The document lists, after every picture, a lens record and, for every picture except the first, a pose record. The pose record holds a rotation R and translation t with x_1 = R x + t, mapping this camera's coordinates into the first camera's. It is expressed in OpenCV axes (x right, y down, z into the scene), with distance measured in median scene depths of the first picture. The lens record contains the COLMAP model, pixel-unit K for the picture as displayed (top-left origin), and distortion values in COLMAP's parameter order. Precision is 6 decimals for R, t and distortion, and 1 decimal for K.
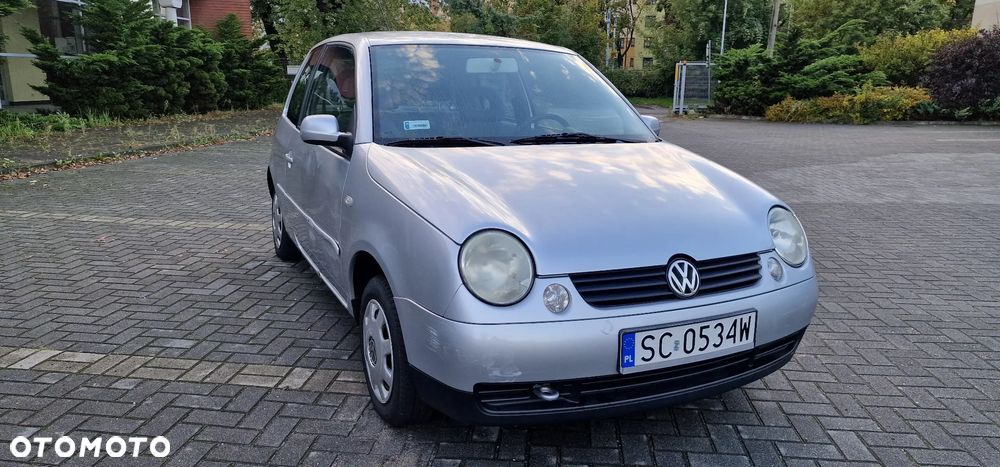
lens RADIAL K [[666.3, 0, 495.3], [0, 666.3, 242.6], [0, 0, 1]] dist [0.063024, -0.048830]
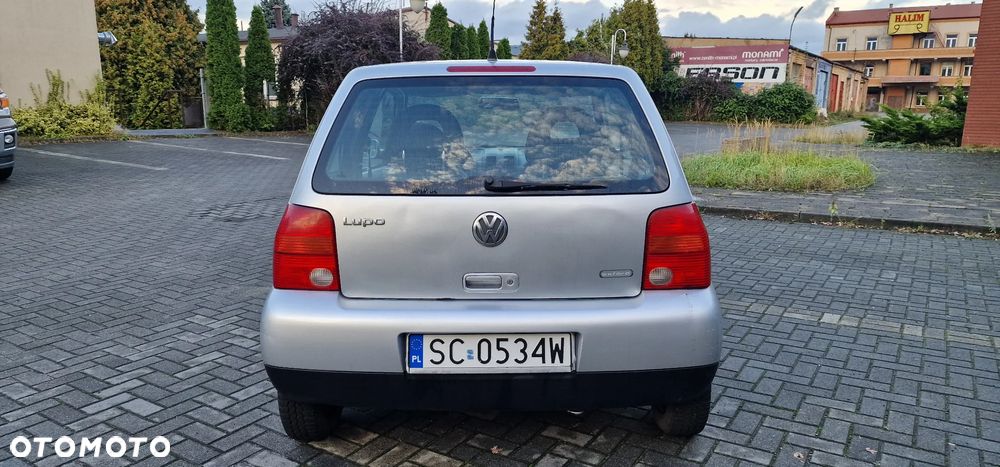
lens RADIAL K [[666.3, 0, 507.4], [0, 666.3, 233.5], [0, 0, 1]] dist [0.063024, -0.048830]
pose [[-0.897004, -0.105140, 0.429336, -0.628278], [0.084402, 0.912687, 0.399847, -0.578294], [-0.433889, 0.394901, -0.809811, 2.248634]]
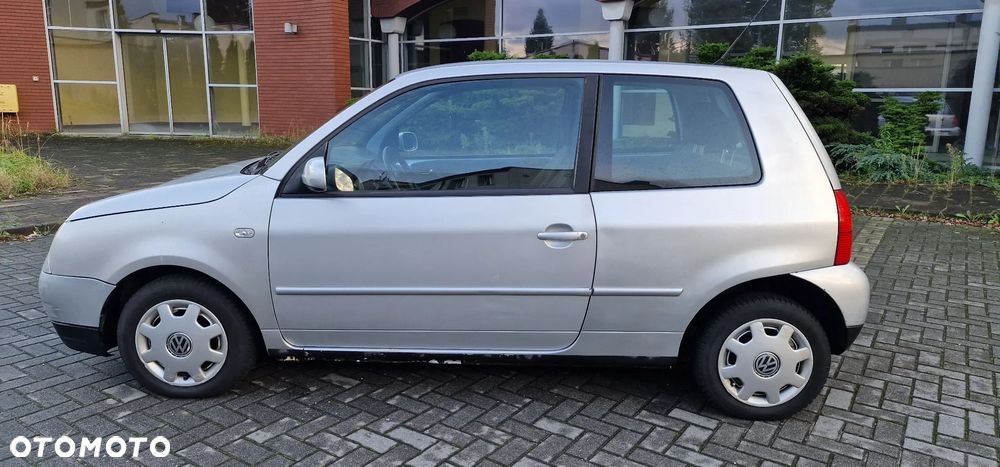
lens RADIAL K [[666.3, 0, 506.8], [0, 666.3, 225.5], [0, 0, 1]] dist [0.063024, -0.048830]
pose [[-0.469682, 0.145351, -0.870788, 0.902988], [-0.228303, 0.932804, 0.278844, -0.432003], [0.852805, 0.329772, -0.404937, 1.731904]]
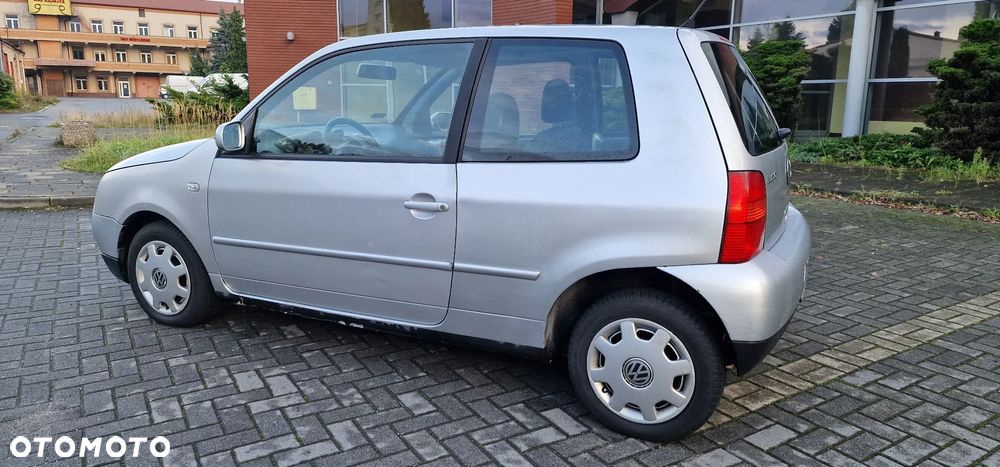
lens RADIAL K [[666.3, 0, 503.2], [0, 666.3, 227.9], [0, 0, 1]] dist [0.063024, -0.048830]
pose [[-0.790054, 0.098212, -0.605119, 0.550367], [-0.164292, 0.917055, 0.363343, -0.490559], [0.590612, 0.386477, -0.708388, 2.111267]]
